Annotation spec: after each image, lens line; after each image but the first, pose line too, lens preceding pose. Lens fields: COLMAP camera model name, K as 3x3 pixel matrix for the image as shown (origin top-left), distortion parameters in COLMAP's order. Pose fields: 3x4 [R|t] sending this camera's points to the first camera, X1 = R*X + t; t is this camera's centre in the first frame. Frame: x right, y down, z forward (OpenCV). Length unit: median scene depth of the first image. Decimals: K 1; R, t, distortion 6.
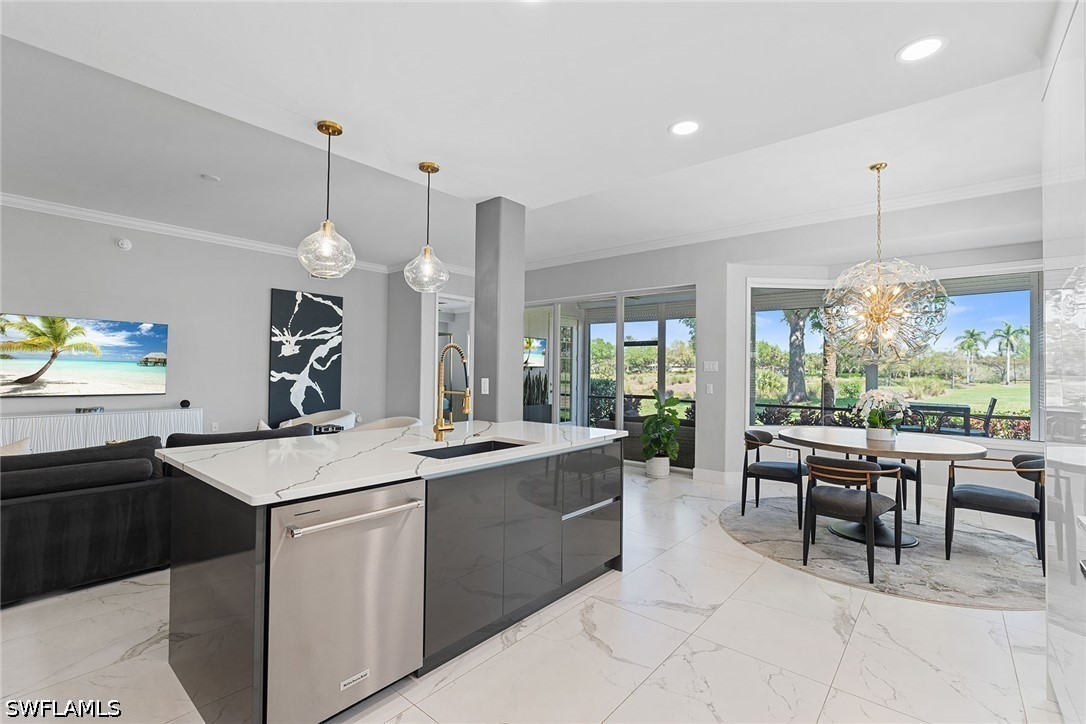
lens RADIAL K [[487.4, 0, 534.3], [0, 487.4, 362.0], [0, 0, 1]] dist [-0.013933, 0.003095]
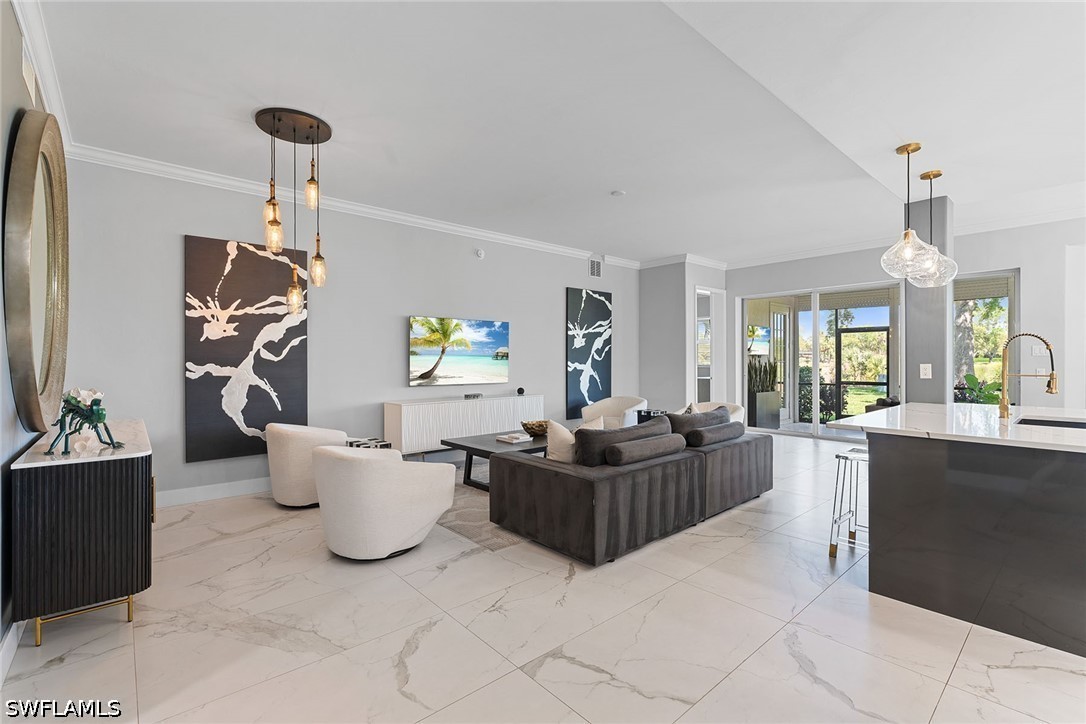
lens RADIAL K [[487.4, 0, 532.7], [0, 487.4, 361.5], [0, 0, 1]] dist [-0.013933, 0.003095]
pose [[0.990097, -0.014711, -0.139609, -0.459829], [0.017361, 0.999691, 0.017785, -0.003257], [0.139304, -0.020032, 0.990047, -0.109431]]
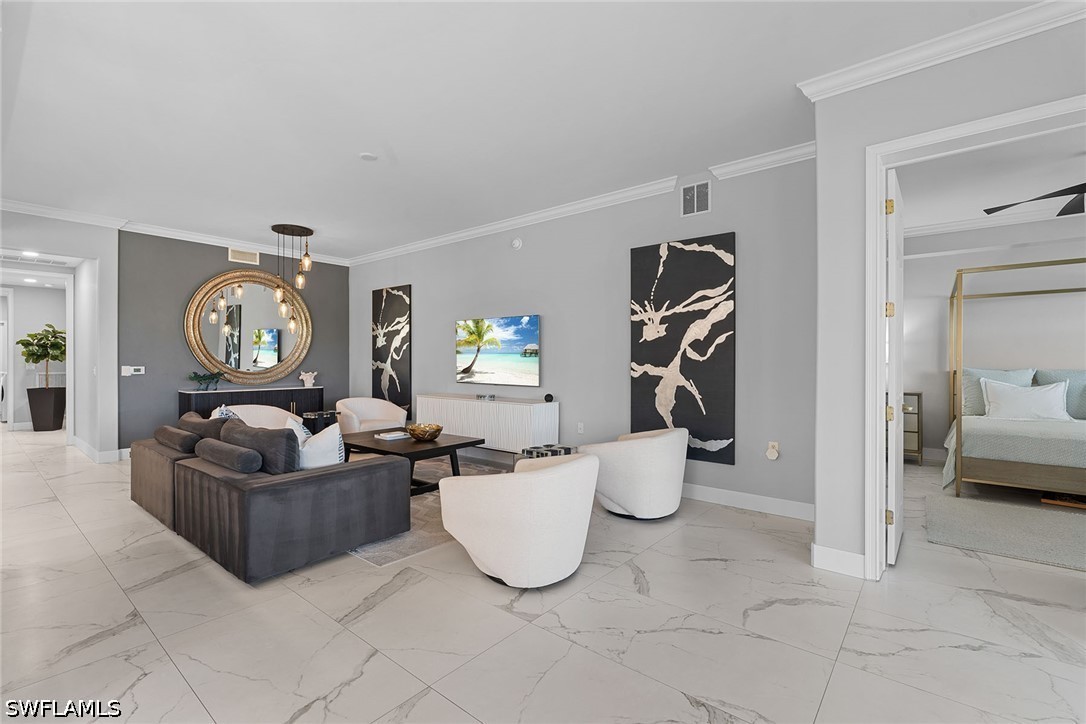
lens RADIAL K [[487.4, 0, 551.2], [0, 487.4, 359.0], [0, 0, 1]] dist [-0.013933, 0.003095]
pose [[0.033596, -0.009732, -0.999388, 0.178514], [0.018837, 0.999781, -0.009102, 0.017263], [0.999258, -0.018520, 0.033772, 0.842911]]
